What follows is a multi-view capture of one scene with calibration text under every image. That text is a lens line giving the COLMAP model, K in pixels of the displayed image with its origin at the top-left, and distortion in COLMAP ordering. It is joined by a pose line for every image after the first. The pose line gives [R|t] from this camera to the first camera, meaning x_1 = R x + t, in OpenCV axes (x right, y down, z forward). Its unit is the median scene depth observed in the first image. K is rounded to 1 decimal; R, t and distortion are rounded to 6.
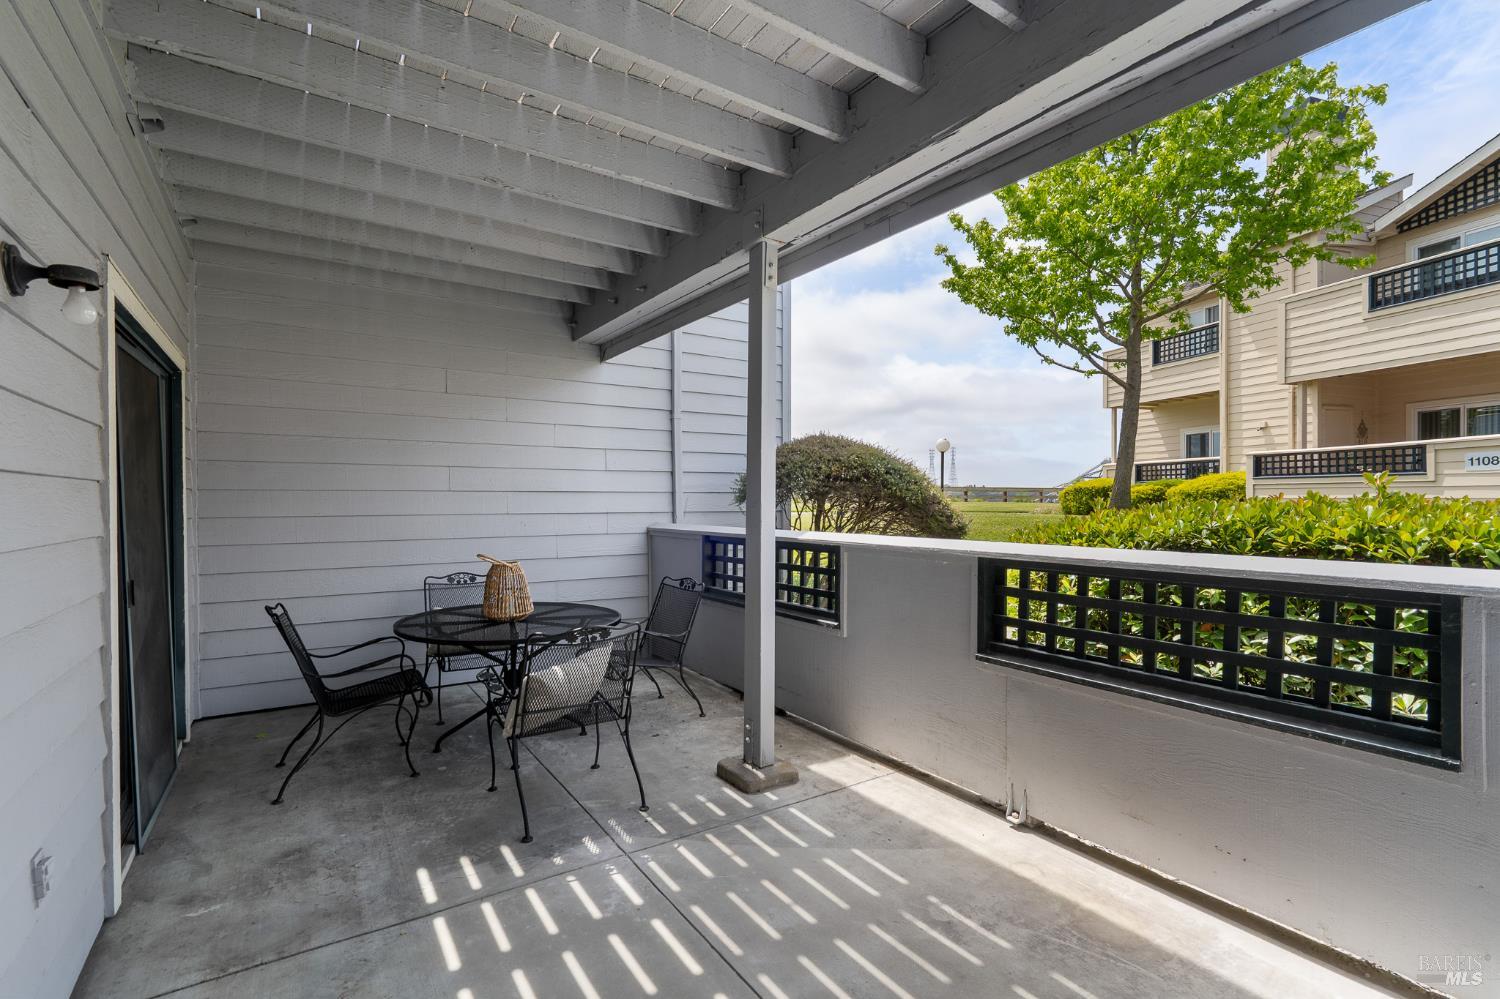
lens RADIAL K [[679.3, 0, 746.6], [0, 679.3, 505.0], [0, 0, 1]] dist [-0.002133, 0.000390]
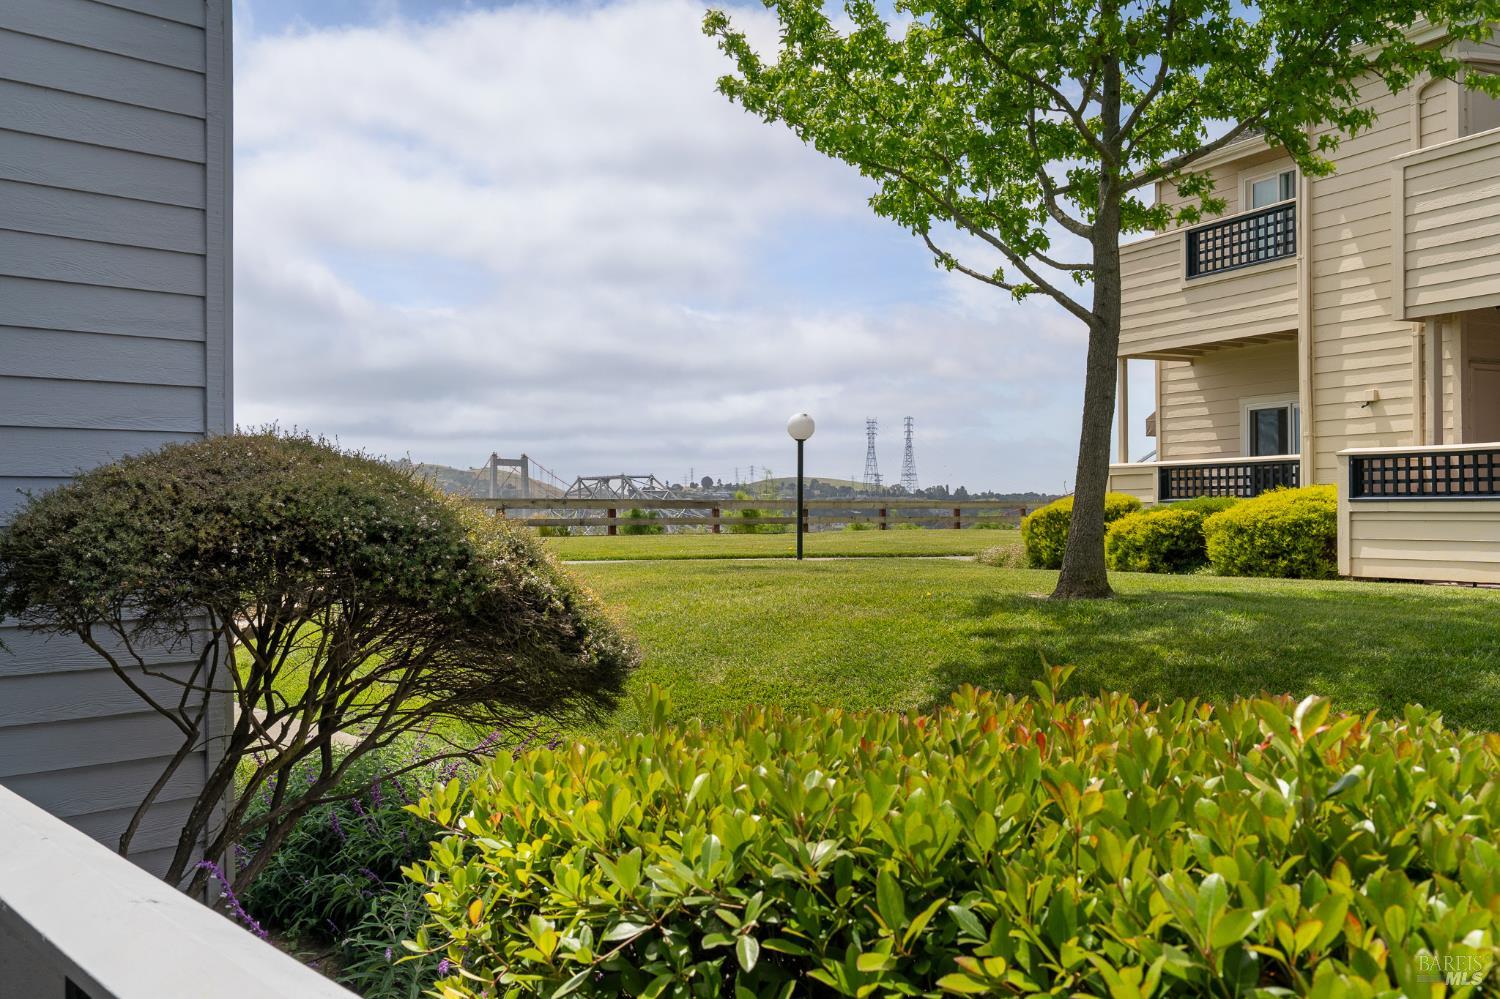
lens RADIAL K [[1262.6, 0, 752.5], [0, 1262.6, 501.6], [0, 0, 1]] dist [0.008471, 0.010412]
pose [[0.987416, -0.001388, 0.158138, 0.140708], [0.003548, 0.999904, -0.013378, -0.026765], [-0.158105, 0.013771, 0.987326, 0.114375]]
